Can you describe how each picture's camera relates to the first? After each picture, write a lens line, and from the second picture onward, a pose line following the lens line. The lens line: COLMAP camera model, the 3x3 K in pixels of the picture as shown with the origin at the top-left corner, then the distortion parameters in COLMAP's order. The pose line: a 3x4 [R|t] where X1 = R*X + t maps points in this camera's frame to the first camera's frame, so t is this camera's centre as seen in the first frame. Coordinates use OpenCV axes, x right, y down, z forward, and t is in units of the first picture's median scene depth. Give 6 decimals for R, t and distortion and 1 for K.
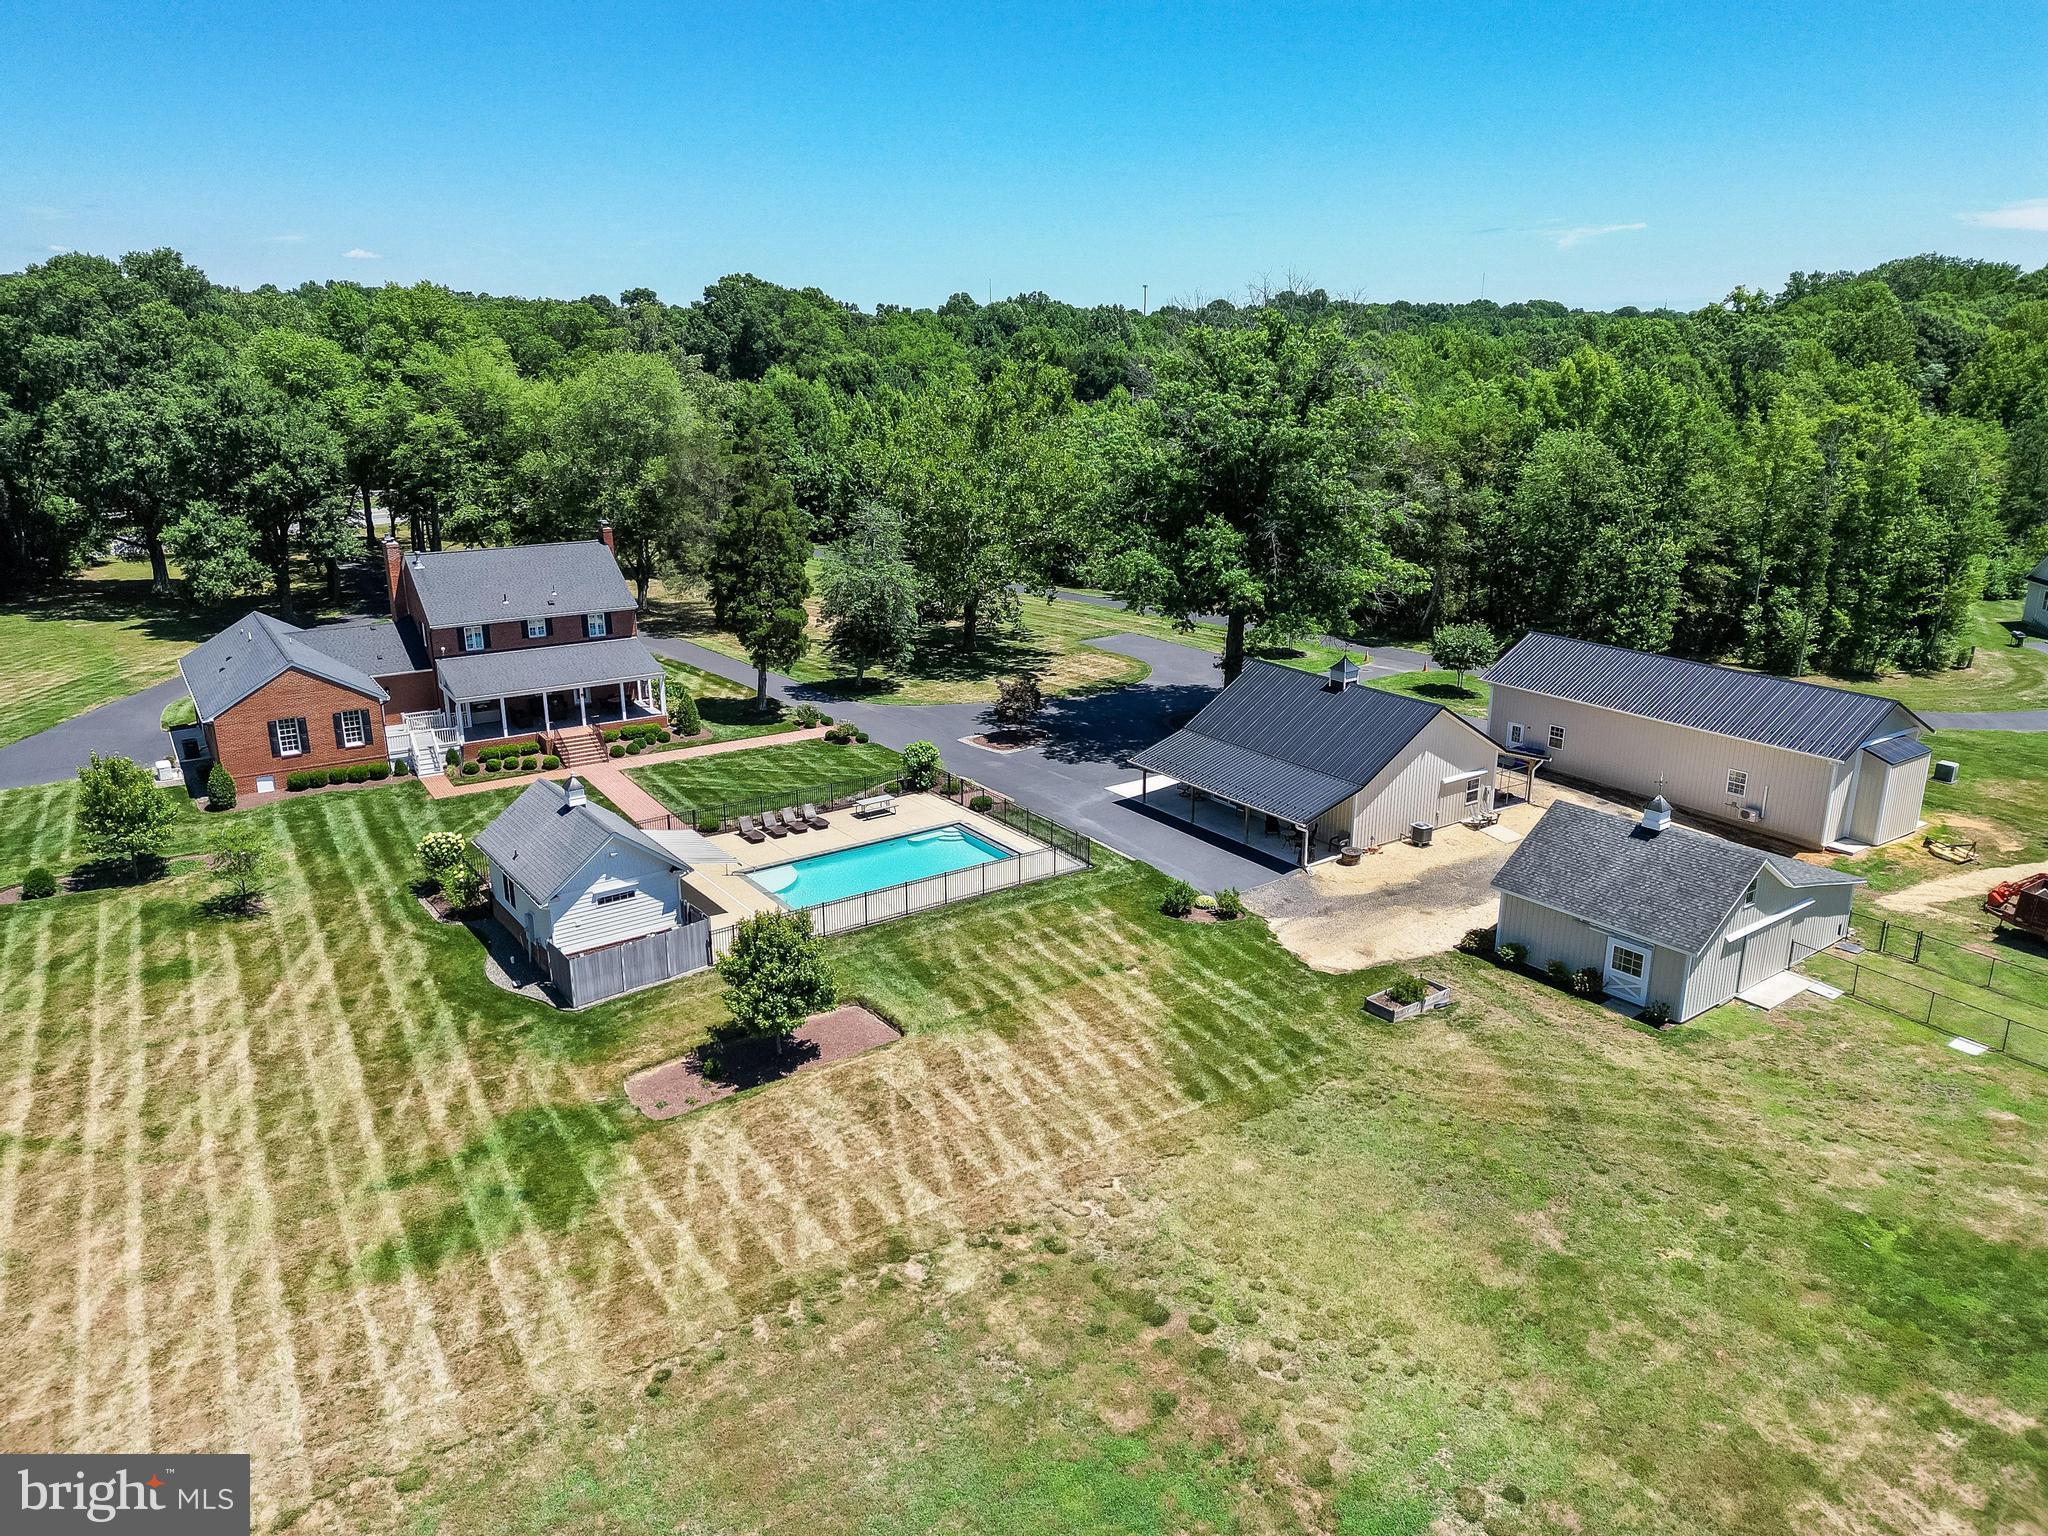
lens RADIAL K [[1424.0, 0, 1024.0], [0, 1424.0, 768.0], [0, 0, 1]] dist [0.063848, -0.054883]
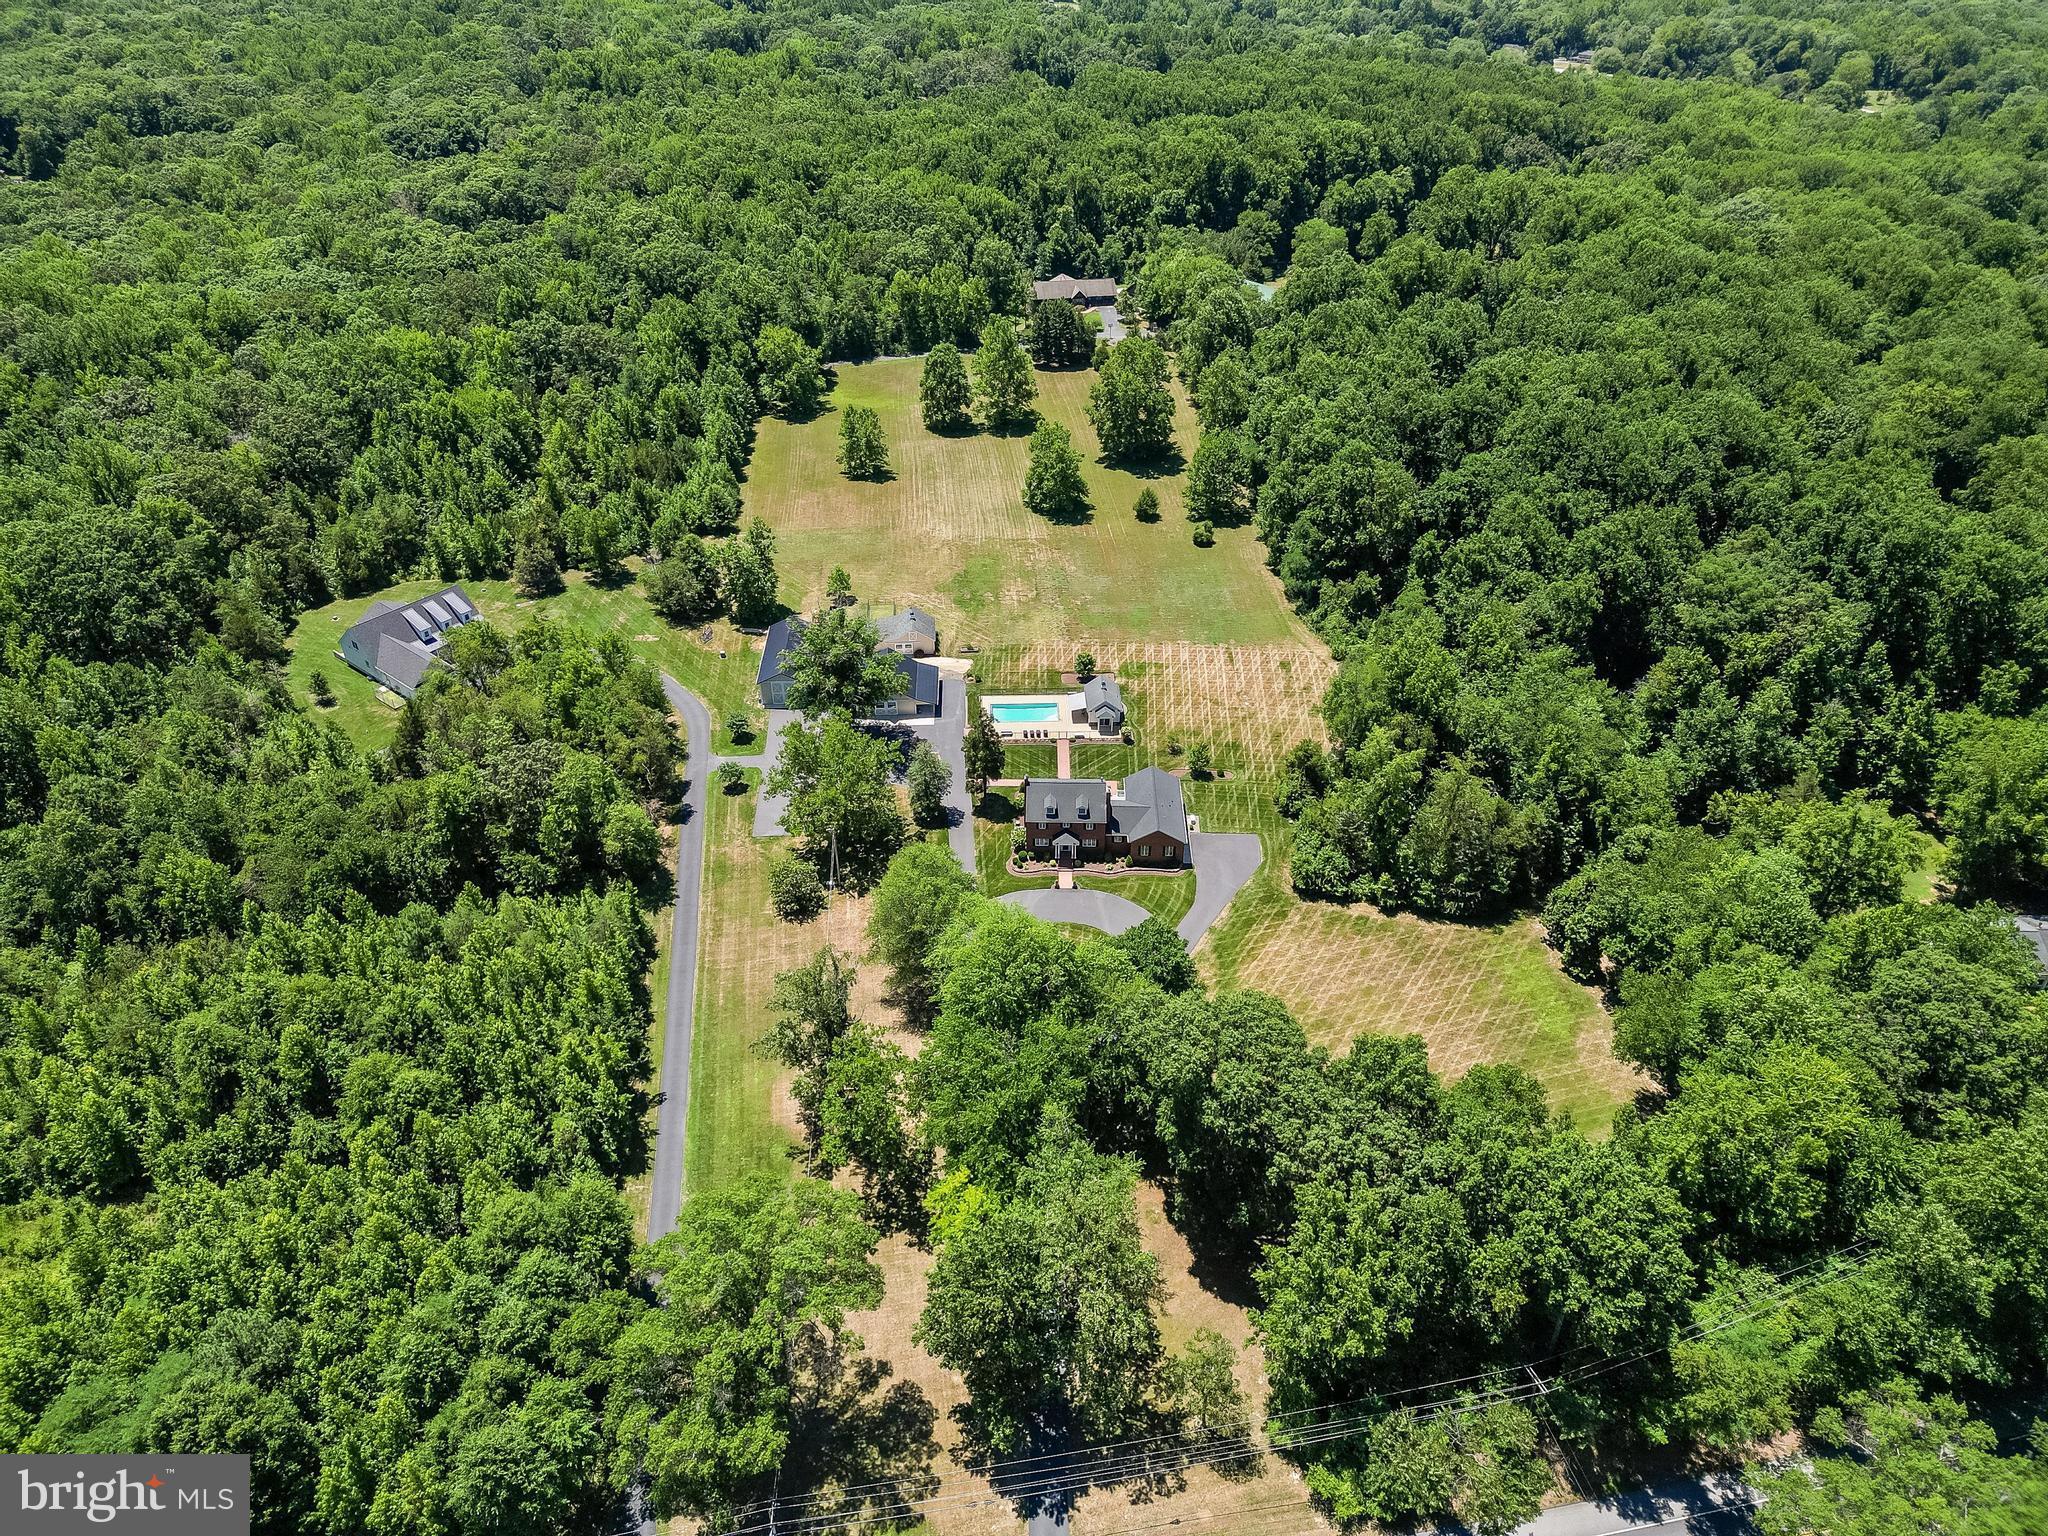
lens RADIAL K [[1464.5, 0, 1024.0], [0, 1464.5, 768.0], [0, 0, 1]] dist [0.098686, -0.074923]
pose [[-0.817637, -0.325703, 0.474750, -2.134779], [0.169506, 0.651868, 0.739145, -2.914968], [-0.550216, 0.684825, -0.477783, 3.174888]]
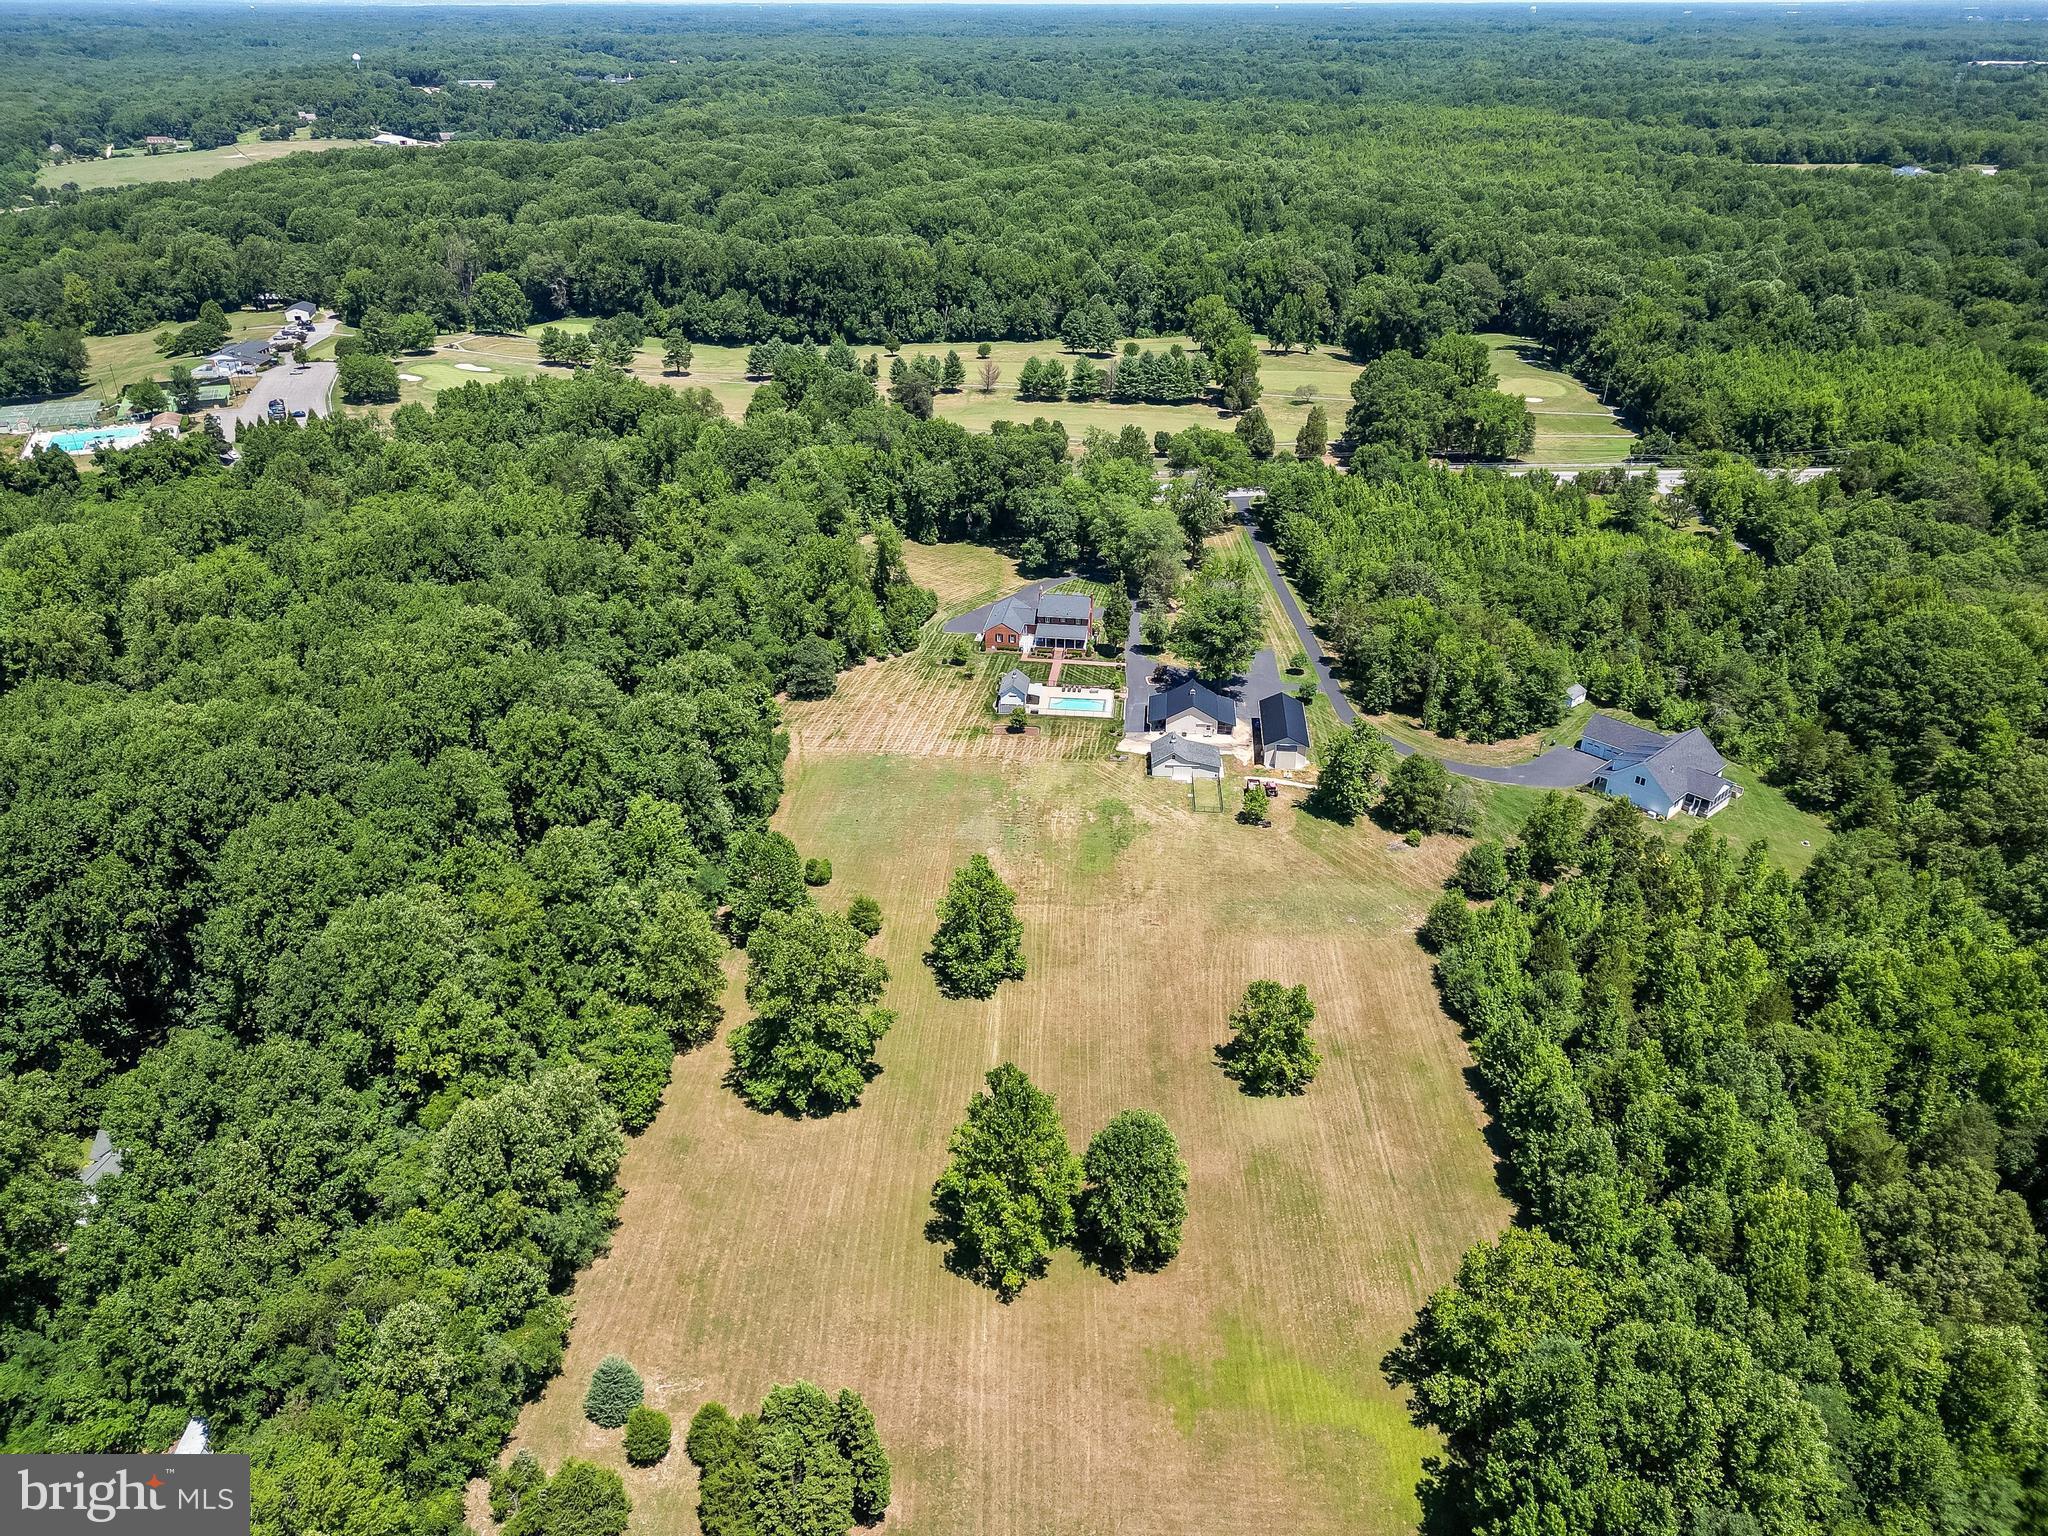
lens RADIAL K [[1443.2, 0, 1030.6], [0, 1443.2, 760.6], [0, 0, 1]] dist [0.072122, -0.073137]
pose [[0.755002, 0.306377, -0.579746, 2.716538], [-0.195325, 0.949077, 0.247185, -0.941021], [0.625955, -0.073386, 0.776398, -2.906548]]
